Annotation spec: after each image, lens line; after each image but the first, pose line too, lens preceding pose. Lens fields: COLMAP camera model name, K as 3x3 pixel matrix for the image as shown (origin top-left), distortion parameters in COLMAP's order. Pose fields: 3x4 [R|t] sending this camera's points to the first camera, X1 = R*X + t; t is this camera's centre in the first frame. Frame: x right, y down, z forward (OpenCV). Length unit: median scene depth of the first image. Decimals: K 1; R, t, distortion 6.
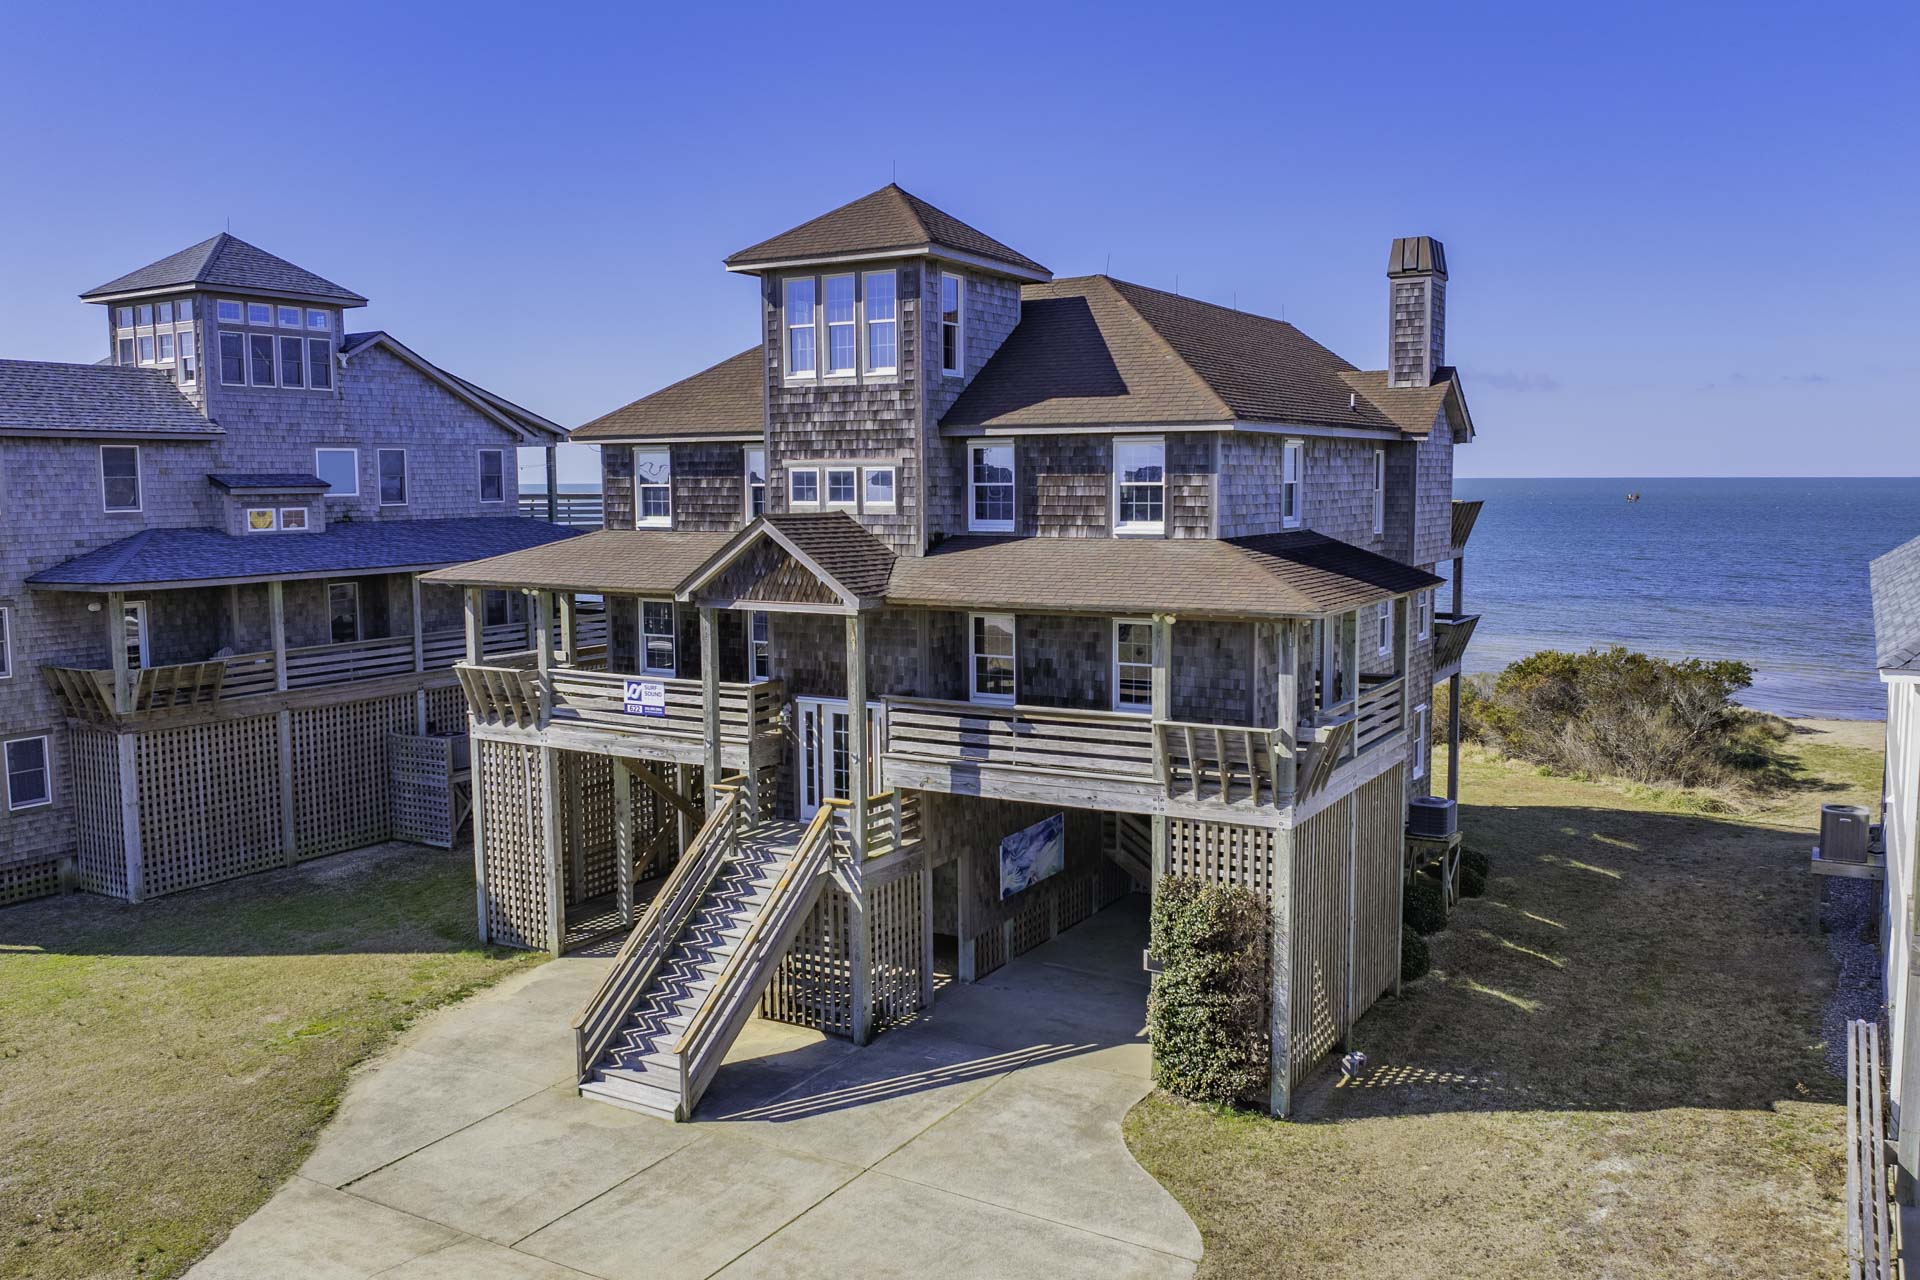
lens RADIAL K [[1561.5, 0, 1040.3], [0, 1561.5, 620.4], [0, 0, 1]] dist [-0.021965, -0.027572]
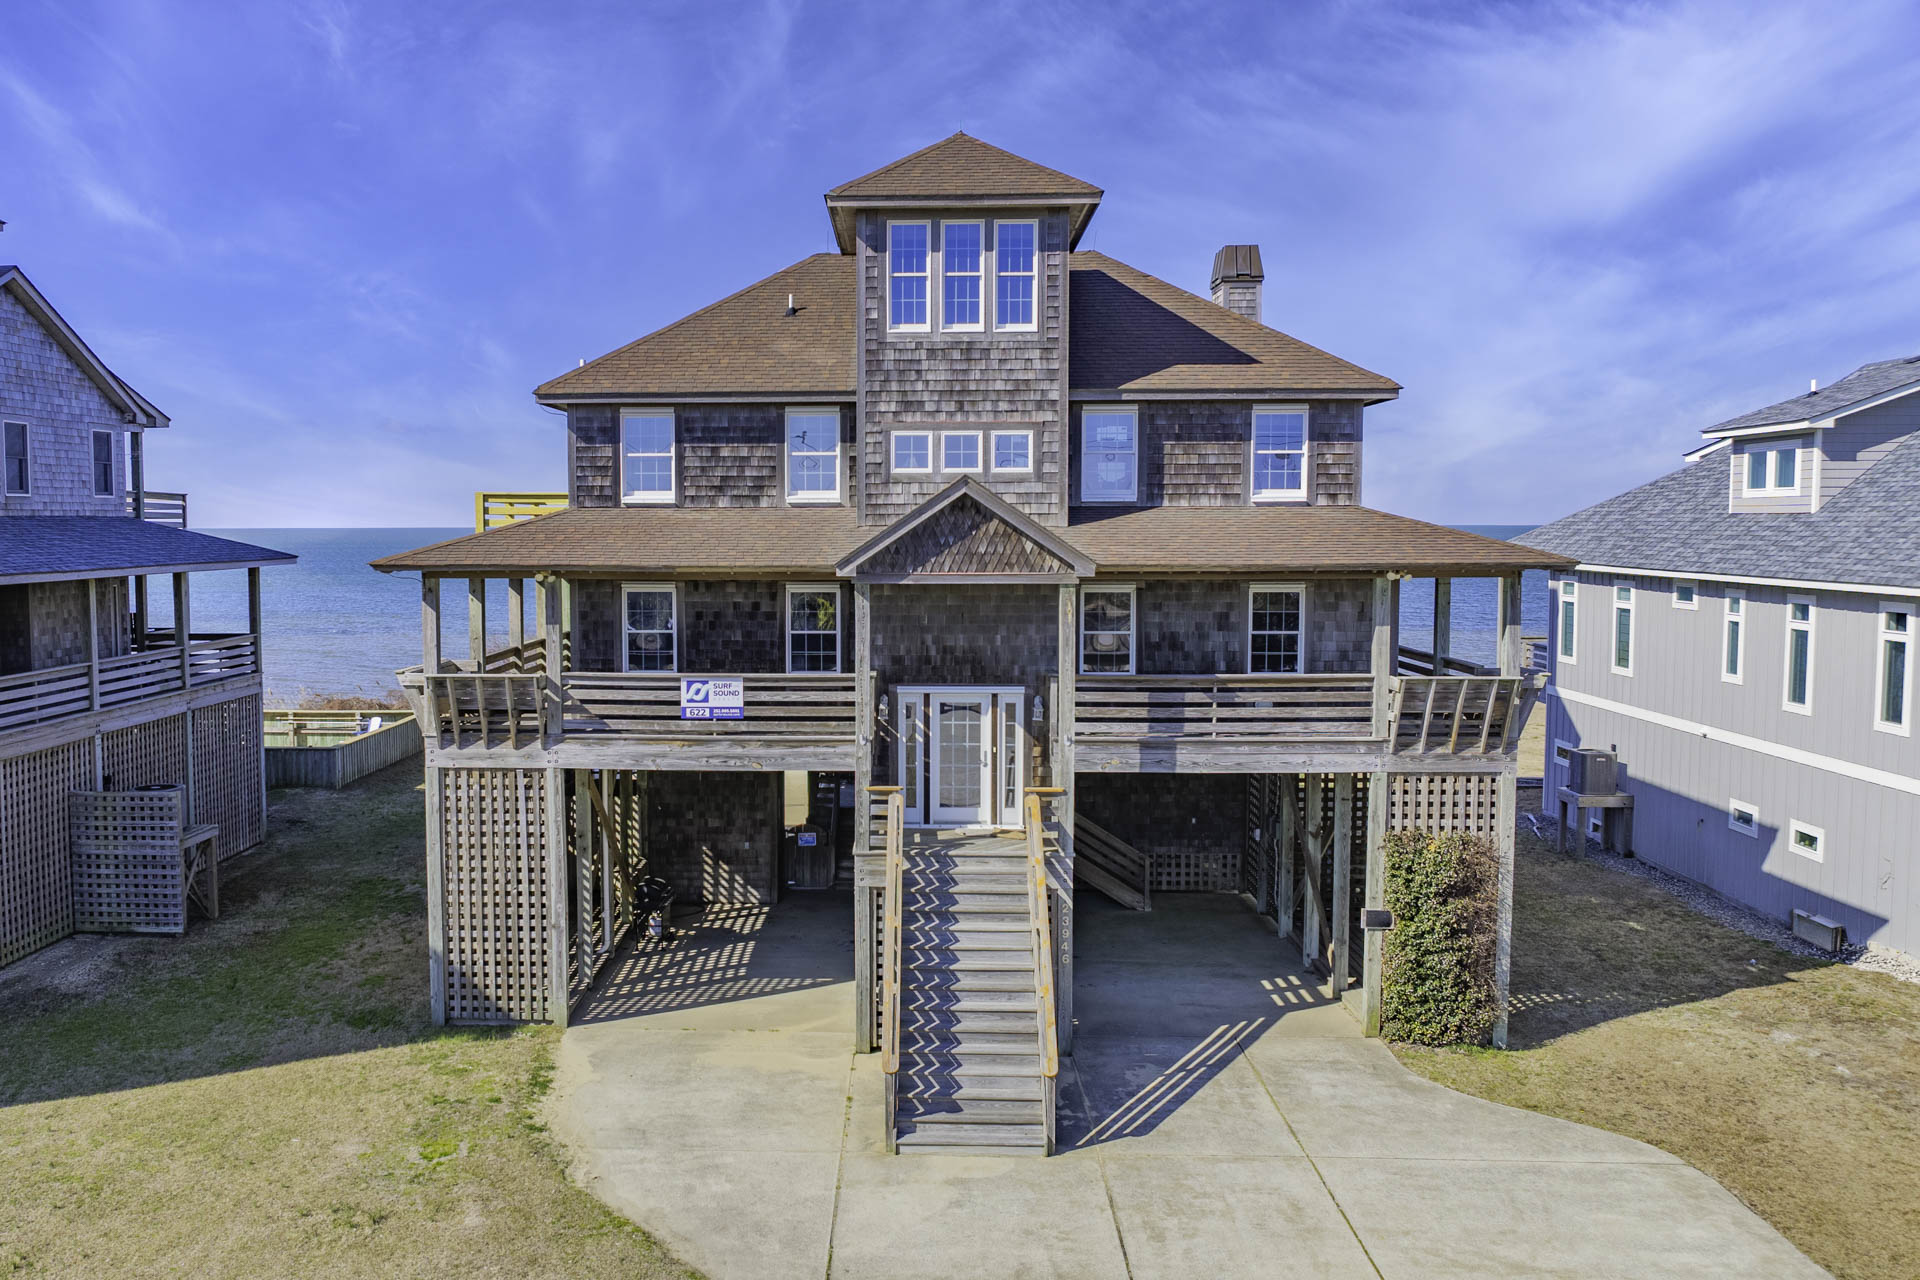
lens RADIAL K [[1561.5, 0, 884.6], [0, 1561.5, 629.7], [0, 0, 1]] dist [-0.021965, -0.027572]
pose [[0.890955, -0.028102, 0.453222, -0.603232], [0.039857, 0.999071, -0.016404, 0.032474], [-0.452340, 0.032680, 0.891247, 0.216725]]
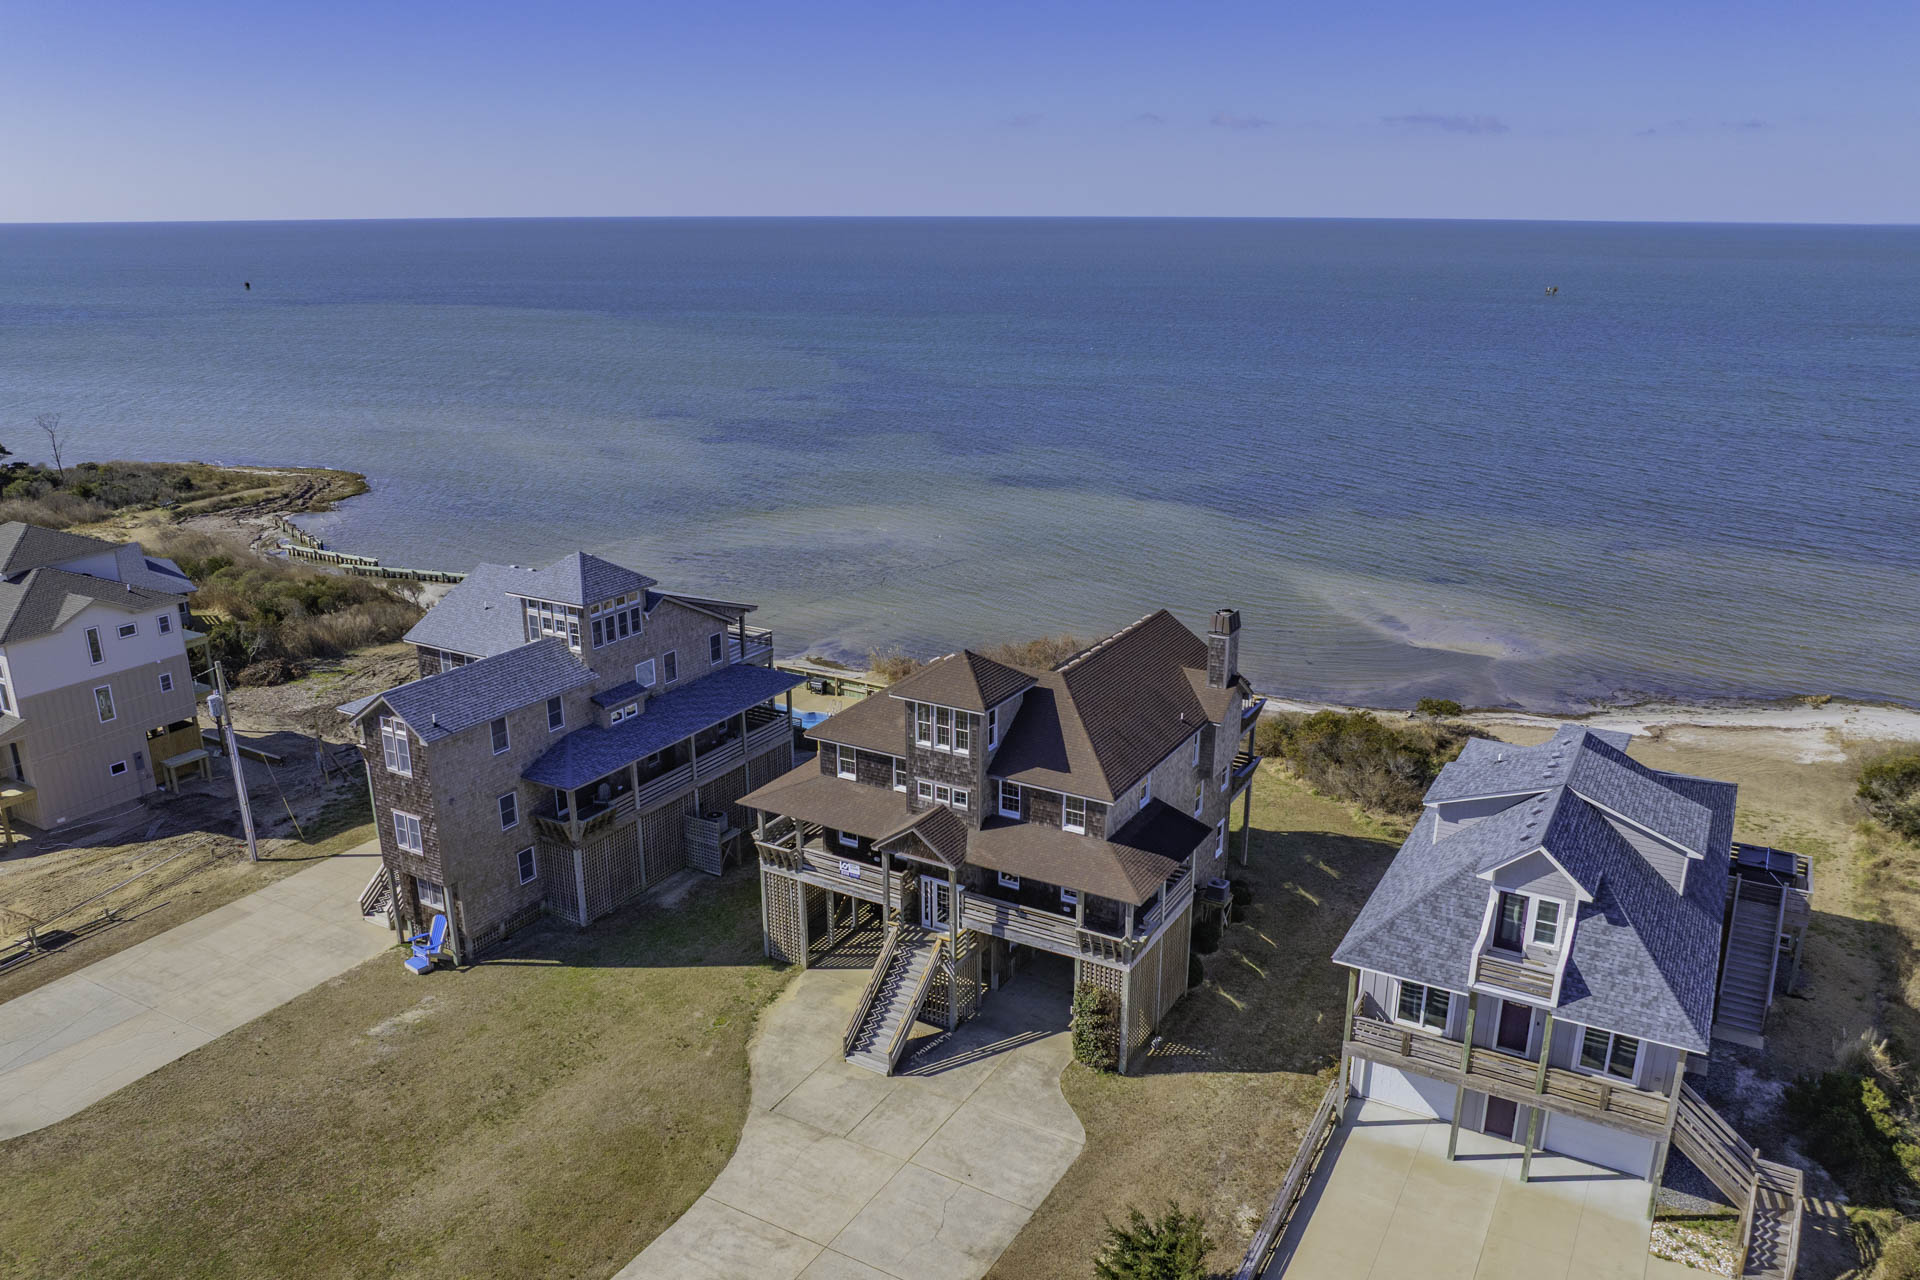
lens RADIAL K [[1444.6, 0, 1031.0], [0, 1444.6, 666.2], [0, 0, 1]] dist [-0.011481, -0.000109]
pose [[0.999781, 0.014263, 0.015322, -0.035905], [-0.017384, 0.973464, 0.228177, -0.763643], [-0.011661, -0.228394, 0.973499, -1.010175]]
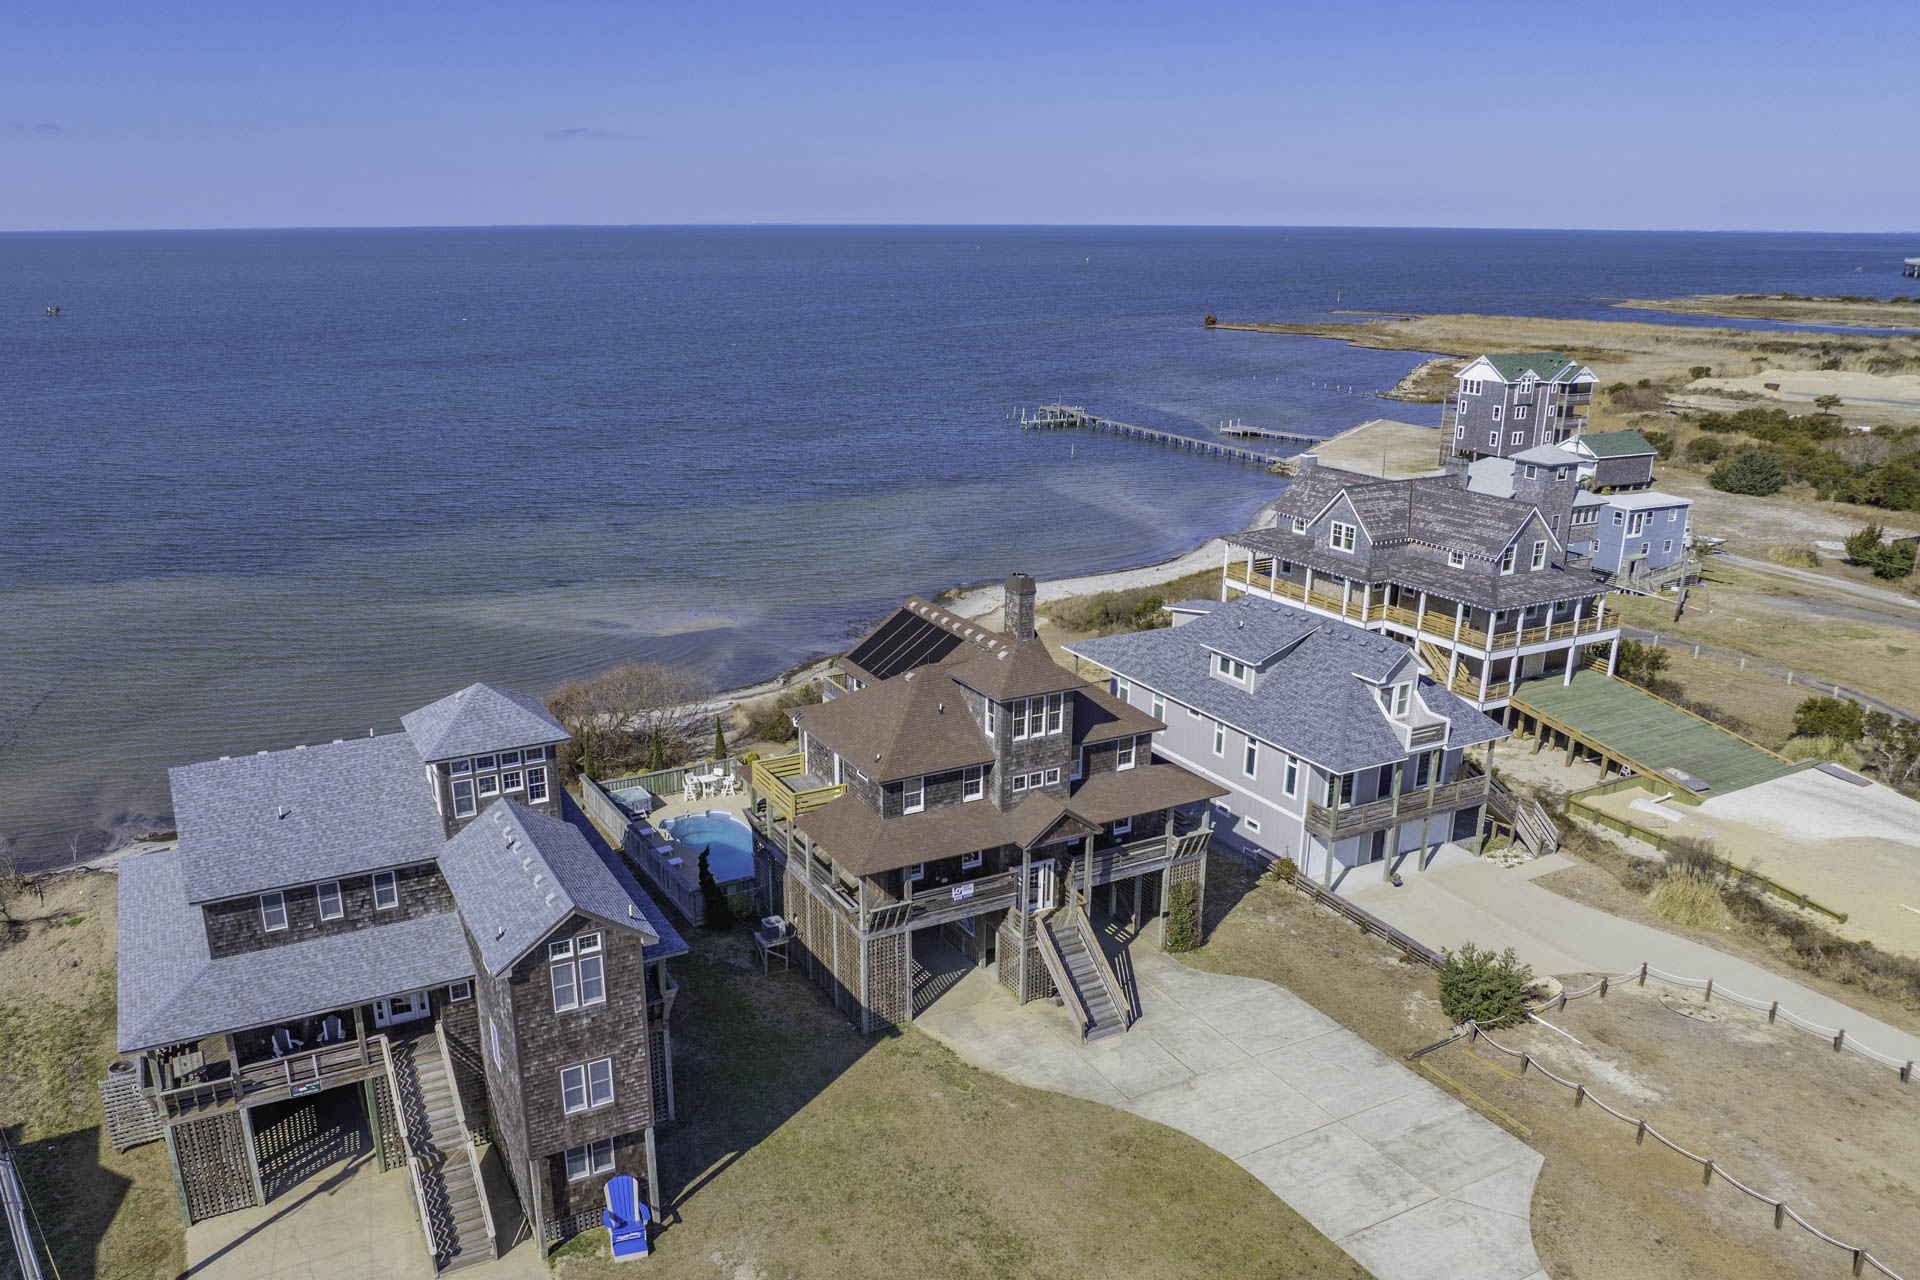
lens RADIAL K [[1424.7, 0, 967.5], [0, 1424.7, 641.6], [0, 0, 1]] dist [0.000979, 0.000767]
pose [[0.531007, -0.225474, 0.816819, -1.973914], [0.058987, 0.971446, 0.229810, -0.822709], [-0.845312, -0.073849, 0.529145, -0.048472]]
